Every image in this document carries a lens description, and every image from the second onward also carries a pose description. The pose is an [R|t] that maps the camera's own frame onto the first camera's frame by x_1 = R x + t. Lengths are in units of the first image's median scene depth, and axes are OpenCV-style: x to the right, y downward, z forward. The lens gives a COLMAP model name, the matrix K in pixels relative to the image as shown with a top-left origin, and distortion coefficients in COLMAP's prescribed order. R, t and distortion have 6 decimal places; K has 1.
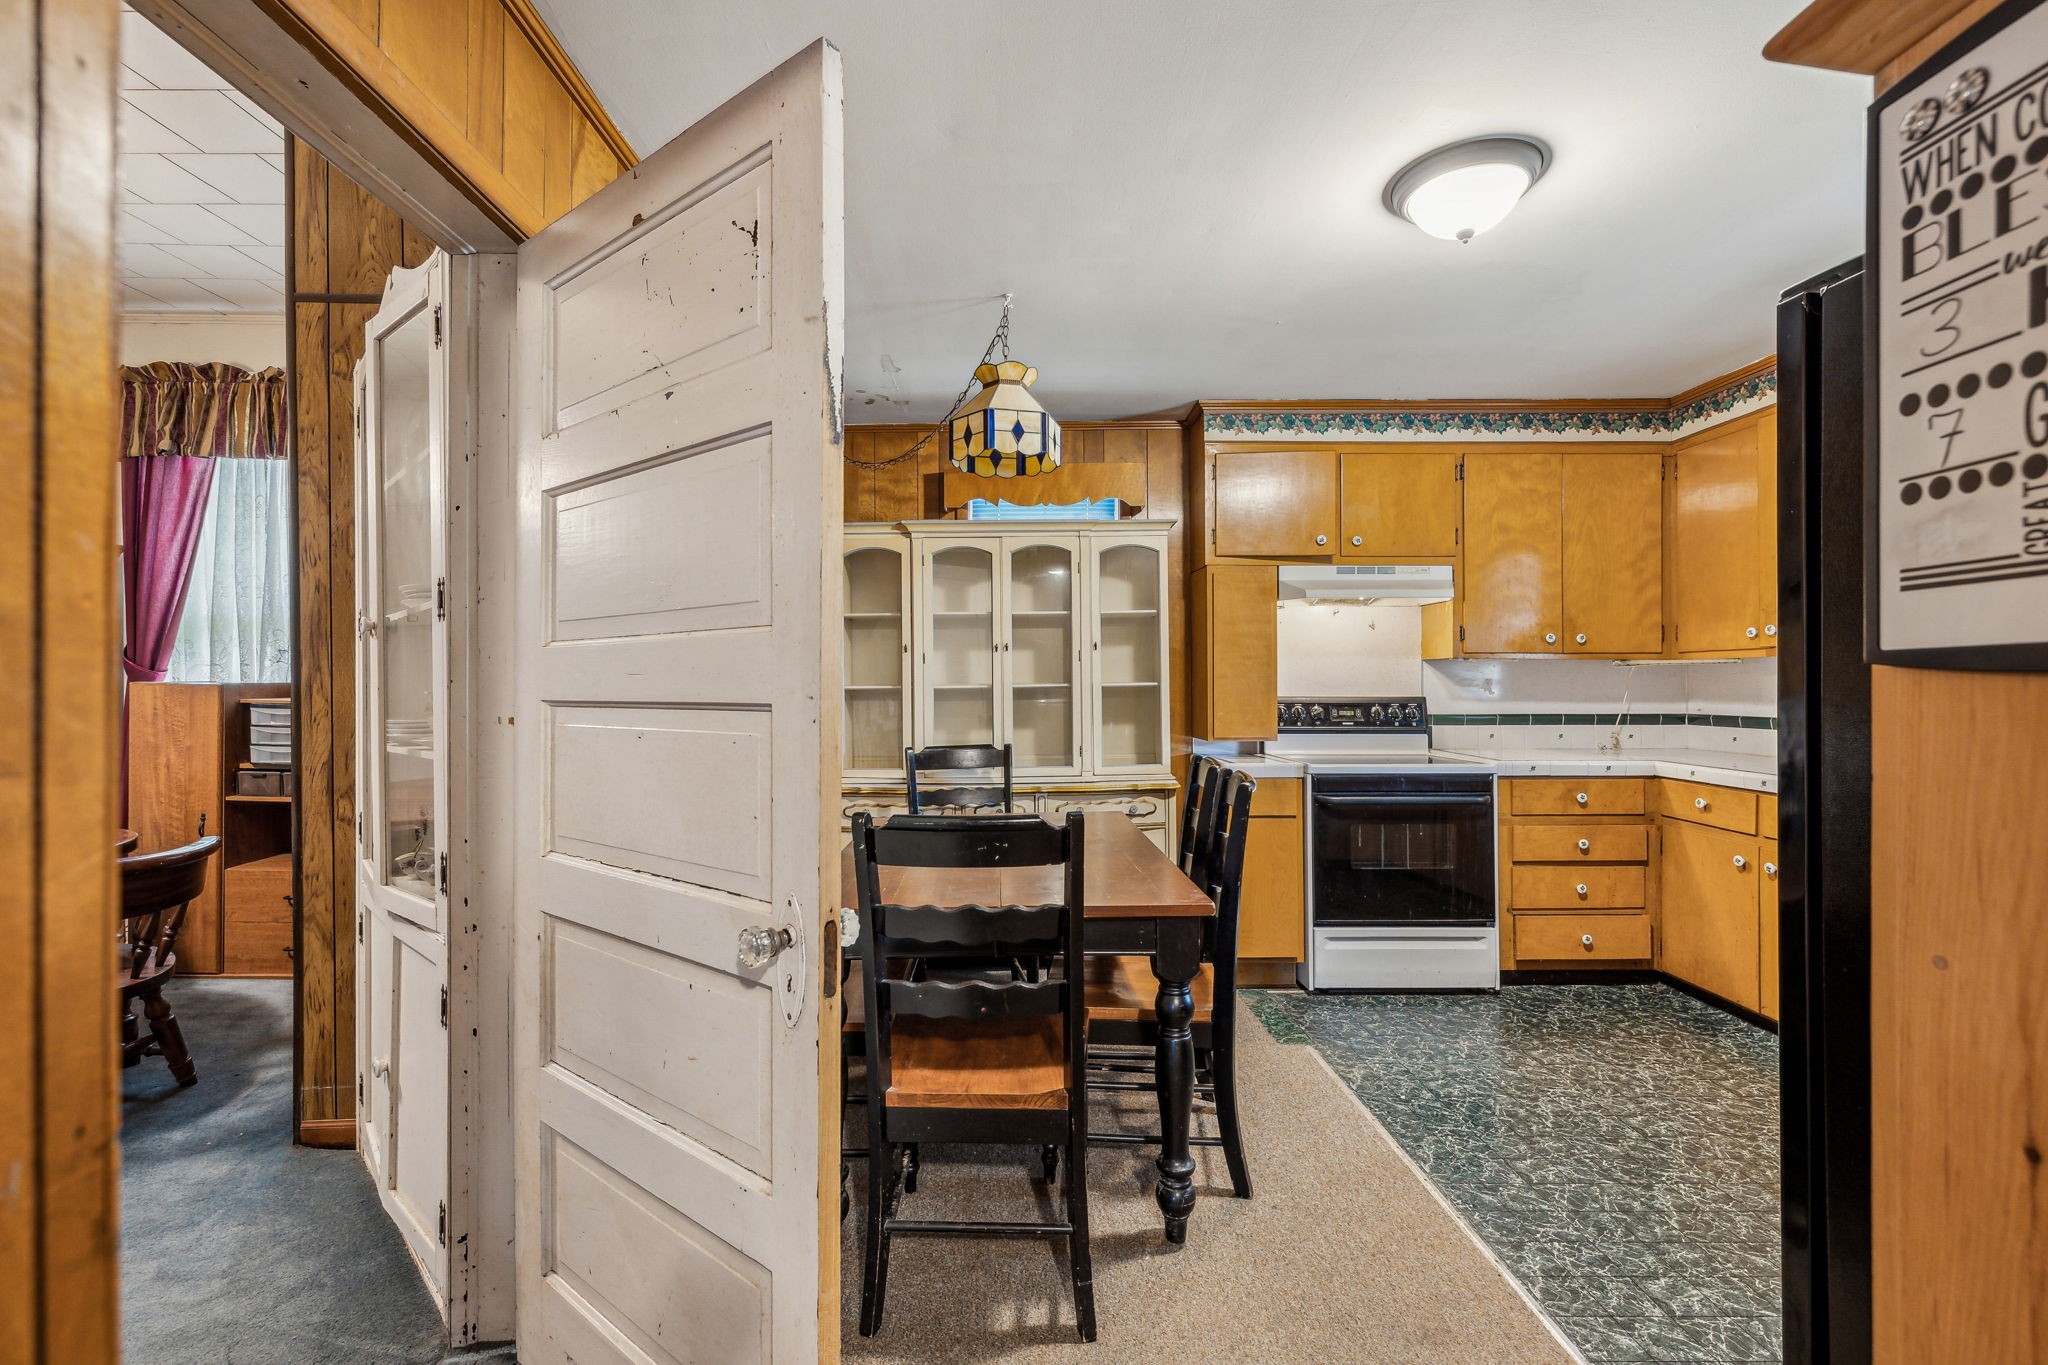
lens RADIAL K [[884.5, 0, 1017.4], [0, 884.5, 681.4], [0, 0, 1]] dist [0.002365, -0.000169]
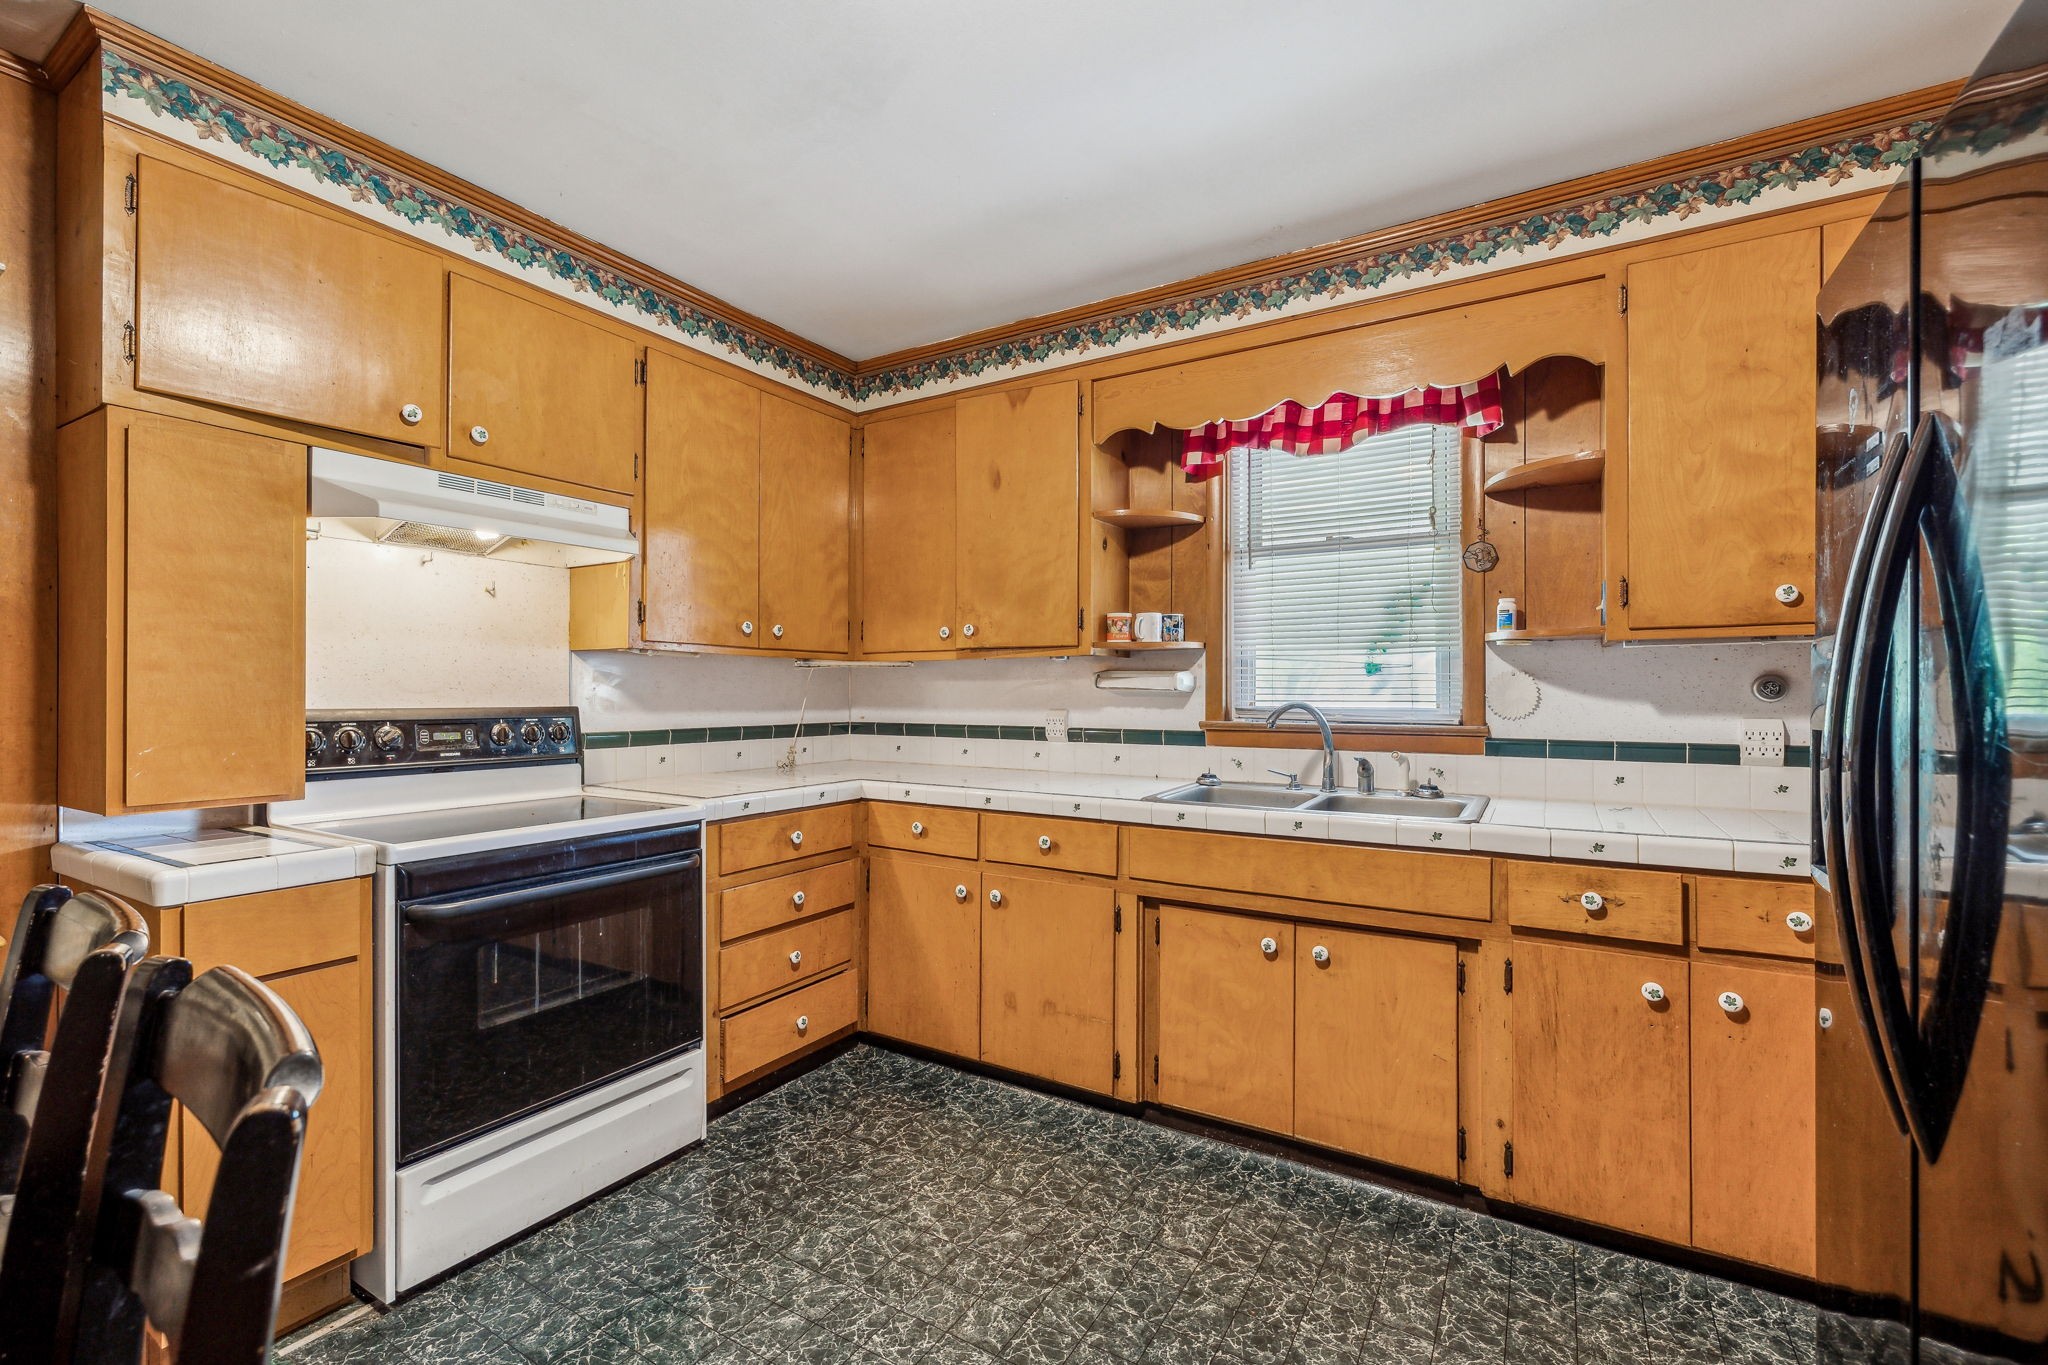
lens RADIAL K [[884.5, 0, 1024.5], [0, 884.5, 685.3], [0, 0, 1]] dist [0.002365, -0.000169]
pose [[0.535505, 0.009752, 0.844476, 0.090935], [-0.005192, 0.999952, -0.008255, 0.005558], [-0.844516, 0.000036, 0.535530, 0.394338]]
